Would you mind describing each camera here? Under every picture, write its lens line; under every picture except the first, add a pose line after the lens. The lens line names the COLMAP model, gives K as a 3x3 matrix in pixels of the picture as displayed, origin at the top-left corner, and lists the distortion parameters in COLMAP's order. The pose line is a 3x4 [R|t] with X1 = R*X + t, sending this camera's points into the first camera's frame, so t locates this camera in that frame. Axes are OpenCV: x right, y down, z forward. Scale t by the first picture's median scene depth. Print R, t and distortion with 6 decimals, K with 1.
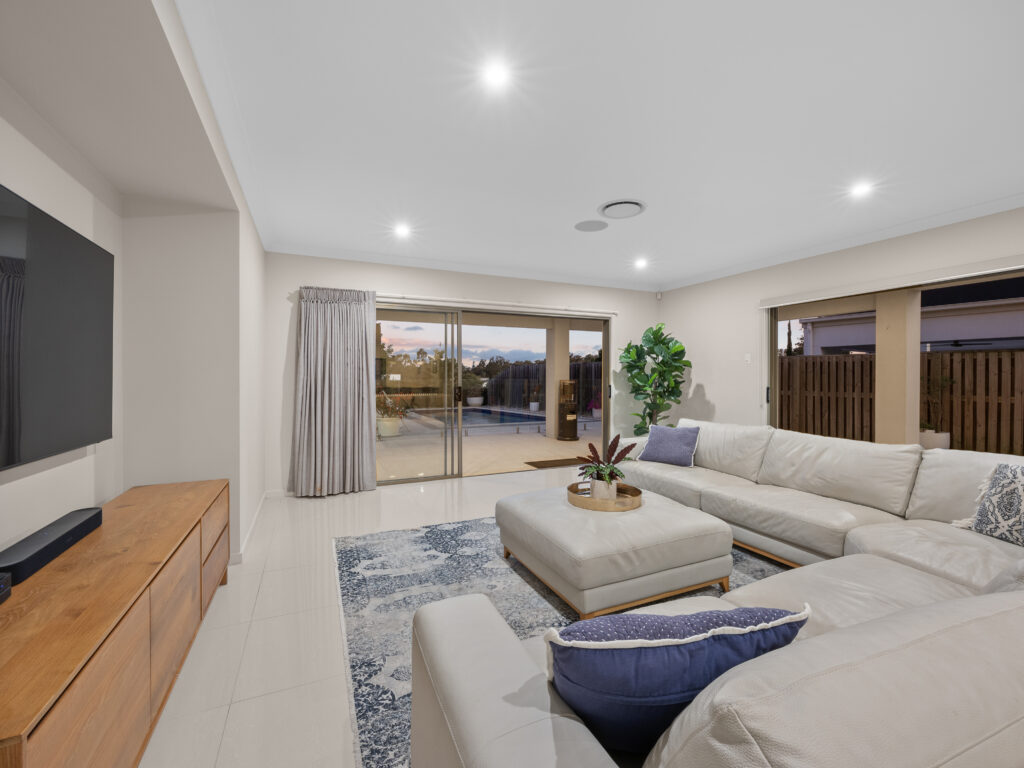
lens RADIAL K [[438.2, 0, 512.0], [0, 438.2, 384.0], [0, 0, 1]] dist [-0.000812, -0.000287]
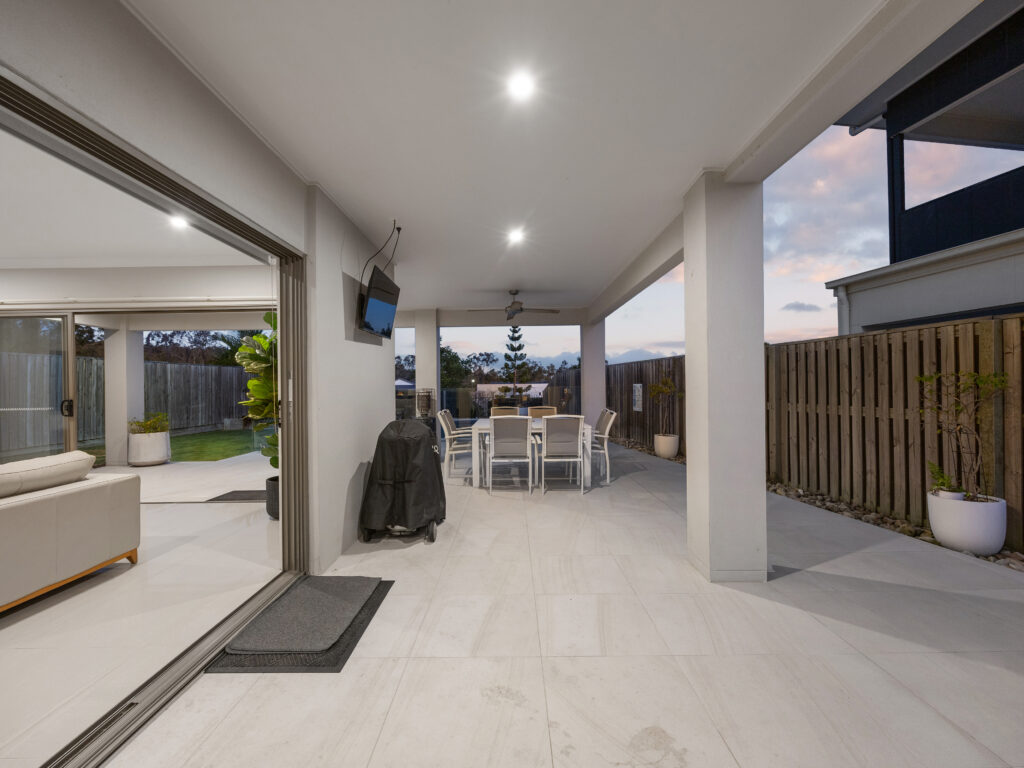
lens RADIAL K [[438.2, 0, 512.0], [0, 438.2, 384.0], [0, 0, 1]] dist [-0.000812, -0.000287]
pose [[0.908178, -0.011349, -0.418431, 0.608927], [0.006313, 0.999890, -0.013417, -0.002982], [0.418537, 0.009543, 0.908150, 0.330799]]
